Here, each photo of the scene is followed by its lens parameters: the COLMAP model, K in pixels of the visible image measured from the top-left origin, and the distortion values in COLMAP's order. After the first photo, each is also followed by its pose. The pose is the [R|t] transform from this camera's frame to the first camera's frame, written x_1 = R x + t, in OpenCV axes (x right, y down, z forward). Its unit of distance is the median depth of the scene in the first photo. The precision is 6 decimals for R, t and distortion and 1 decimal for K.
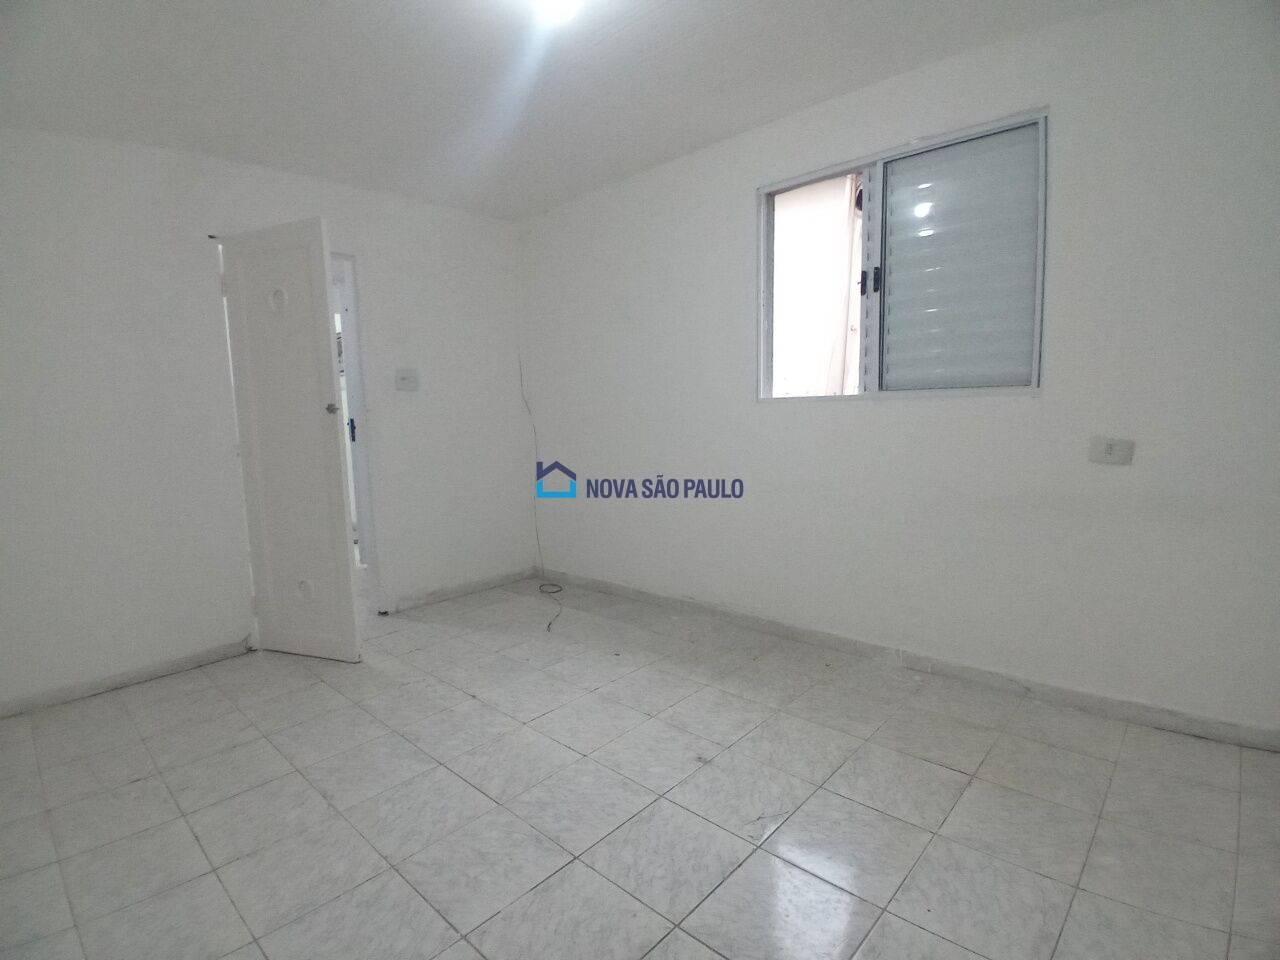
lens RADIAL K [[631.0, 0, 640.2], [0, 631.0, 495.9], [0, 0, 1]] dist [0.015430, -0.049943]
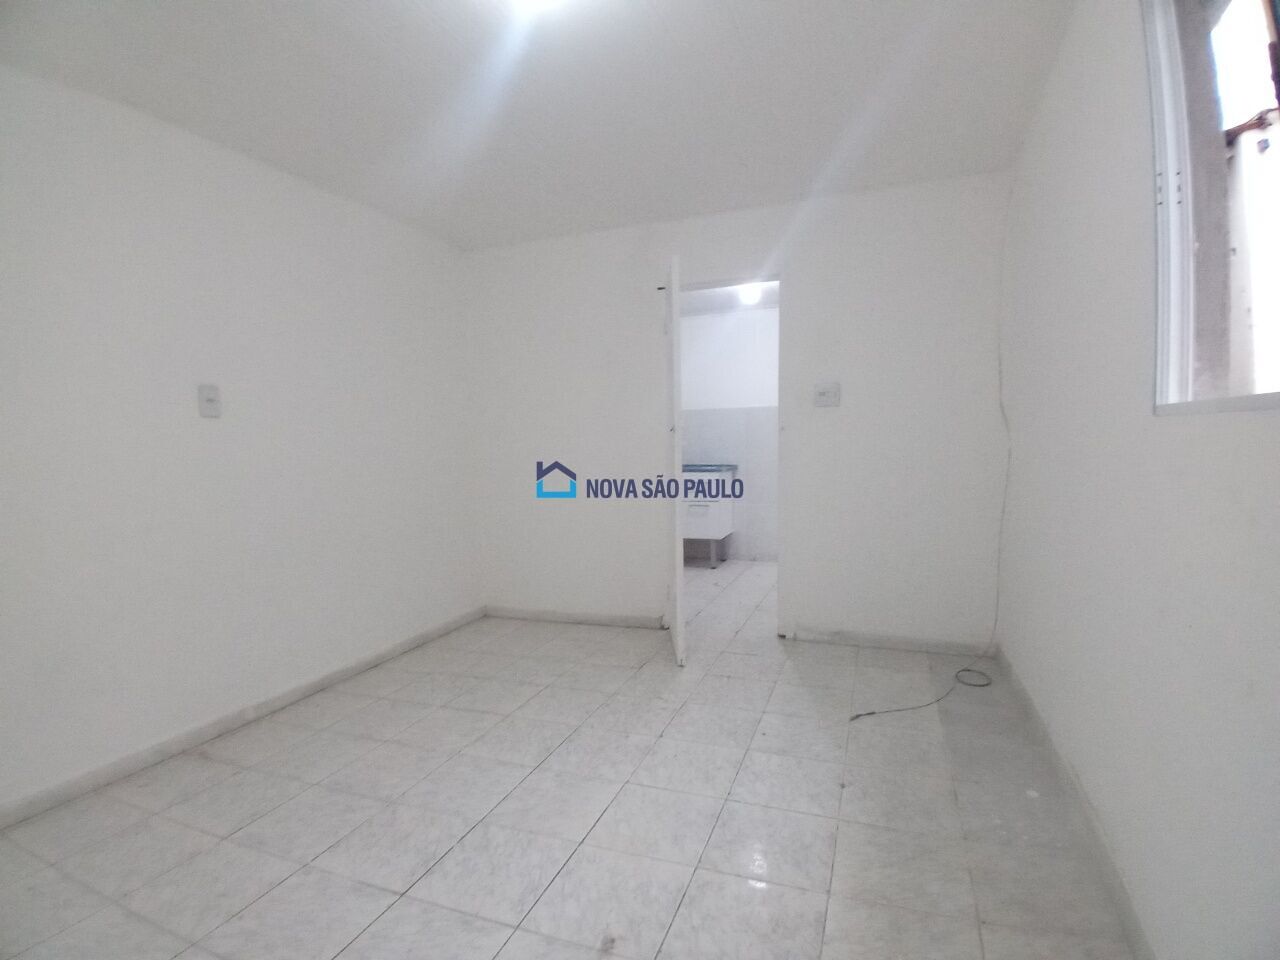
lens RADIAL K [[631.0, 0, 640.2], [0, 631.0, 495.9], [0, 0, 1]] dist [0.015430, -0.049943]
pose [[0.372952, 0.098766, -0.922579, 0.610139], [-0.113715, 0.991688, 0.060195, -0.097477], [0.920856, 0.082461, 0.381083, 0.644589]]
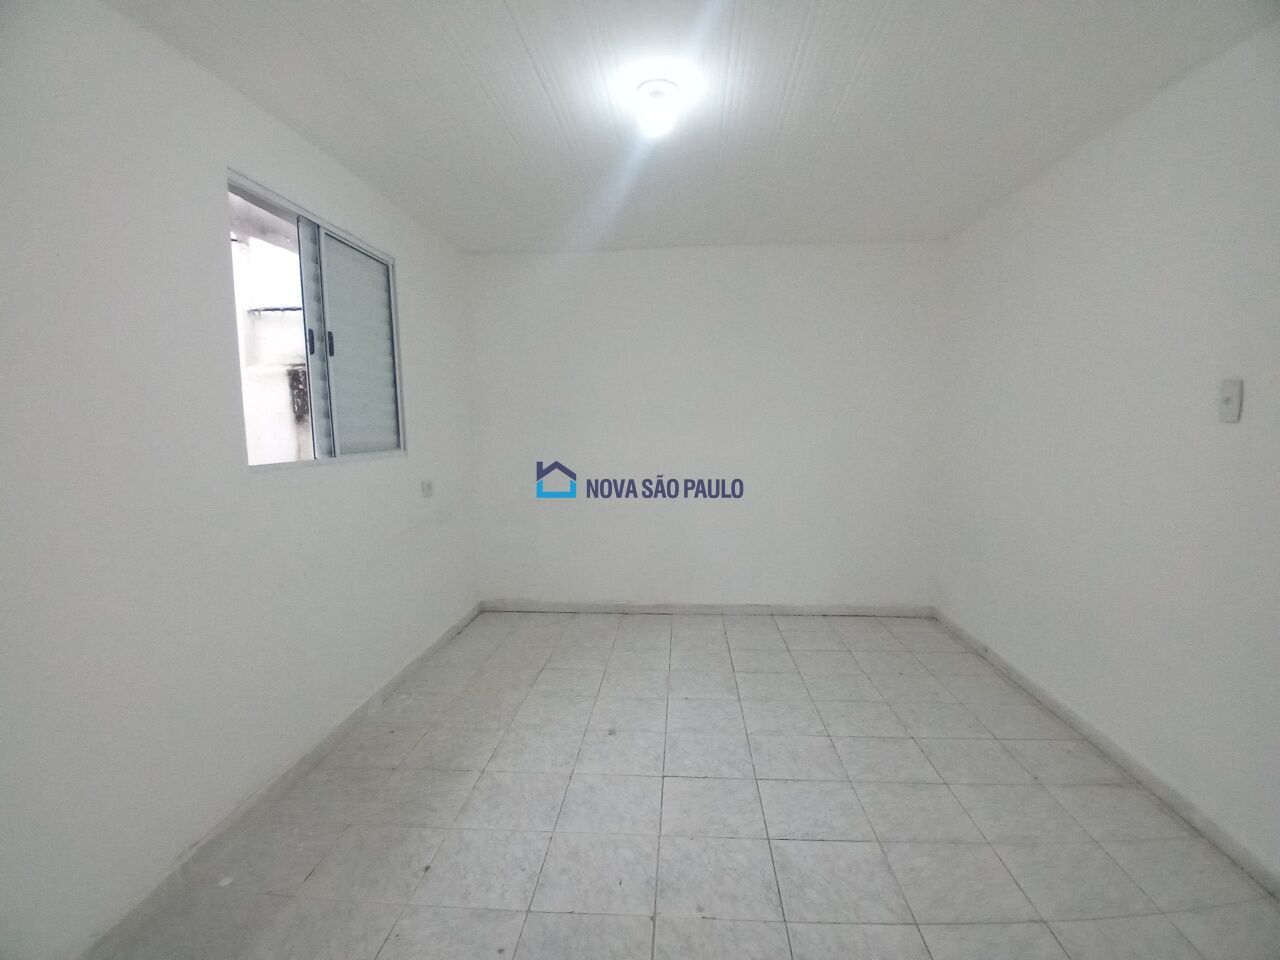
lens RADIAL K [[631.0, 0, 640.2], [0, 631.0, 495.9], [0, 0, 1]] dist [0.015430, -0.049943]
pose [[-0.626161, -0.042887, 0.778514, -0.809135], [0.146960, 0.974098, 0.171862, -0.232823], [-0.765719, 0.222024, -0.603639, 1.432571]]
